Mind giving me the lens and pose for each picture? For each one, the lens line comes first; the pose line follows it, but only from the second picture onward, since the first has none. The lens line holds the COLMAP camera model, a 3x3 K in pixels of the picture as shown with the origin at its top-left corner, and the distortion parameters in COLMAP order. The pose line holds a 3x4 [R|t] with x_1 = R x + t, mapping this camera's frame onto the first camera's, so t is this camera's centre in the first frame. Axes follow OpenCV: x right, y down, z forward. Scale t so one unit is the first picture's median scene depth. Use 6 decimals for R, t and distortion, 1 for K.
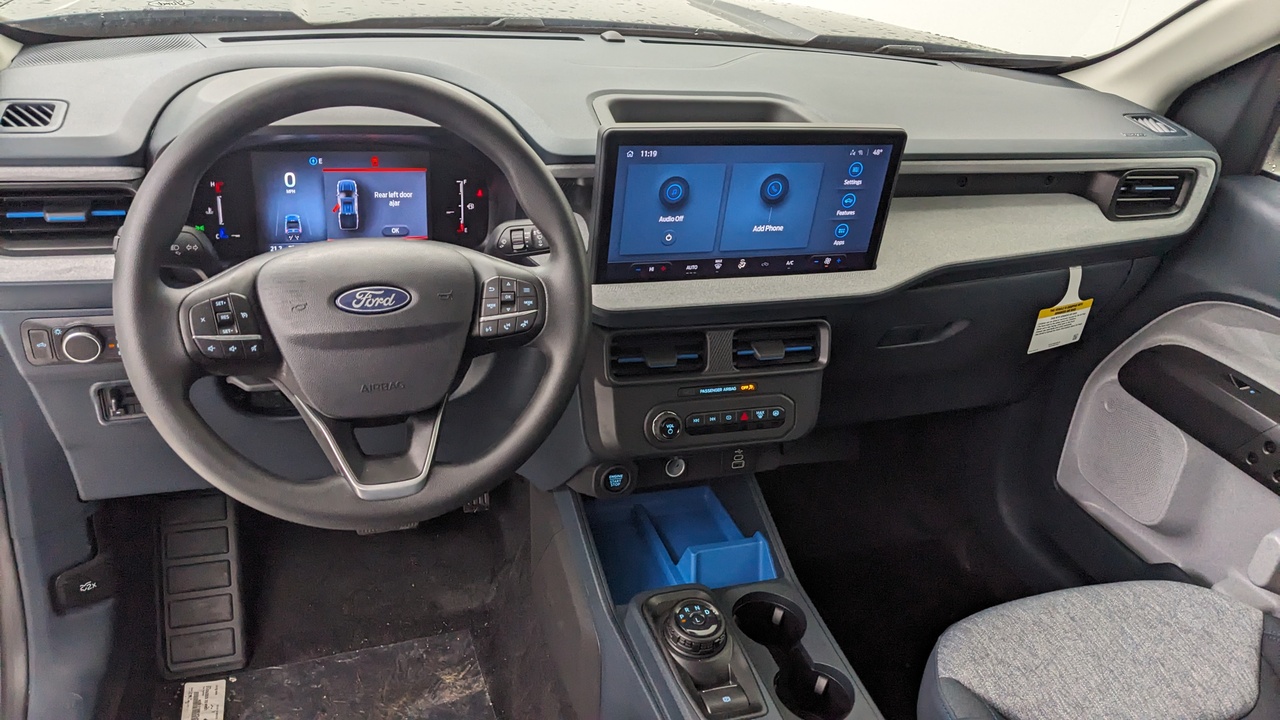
lens RADIAL K [[1028.0, 0, 627.3], [0, 1028.0, 377.3], [0, 0, 1]] dist [0.049123, -0.071513]
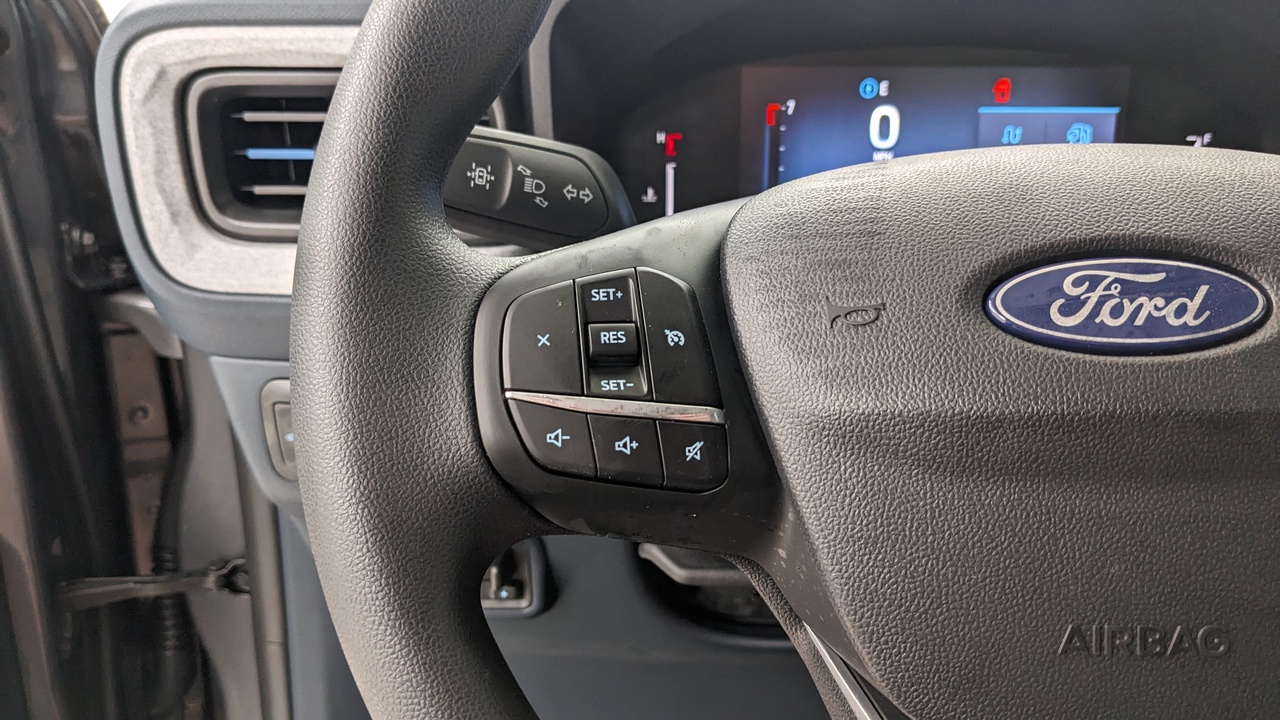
lens RADIAL K [[1028.0, 0, 670.3], [0, 1028.0, 378.7], [0, 0, 1]] dist [0.049123, -0.071513]
pose [[0.918781, 0.035681, -0.393152, -0.201364], [-0.106588, 0.981341, -0.160029, -0.000528], [0.380106, 0.188937, 0.905441, 0.580150]]
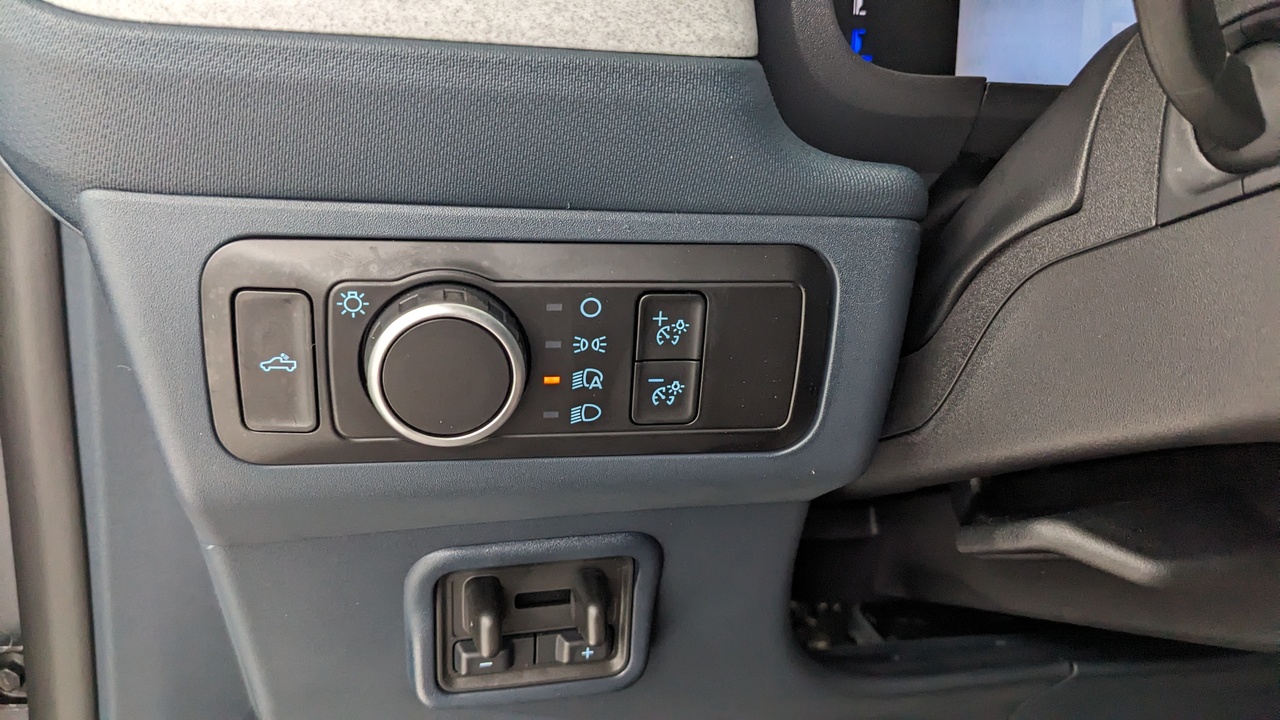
lens RADIAL K [[1028.0, 0, 635.1], [0, 1028.0, 365.3], [0, 0, 1]] dist [0.049123, -0.071513]
pose [[0.989987, -0.024825, -0.138957, -0.420131], [-0.007110, 0.974395, -0.224730, 0.017907], [0.140977, 0.223468, 0.964462, 0.729746]]
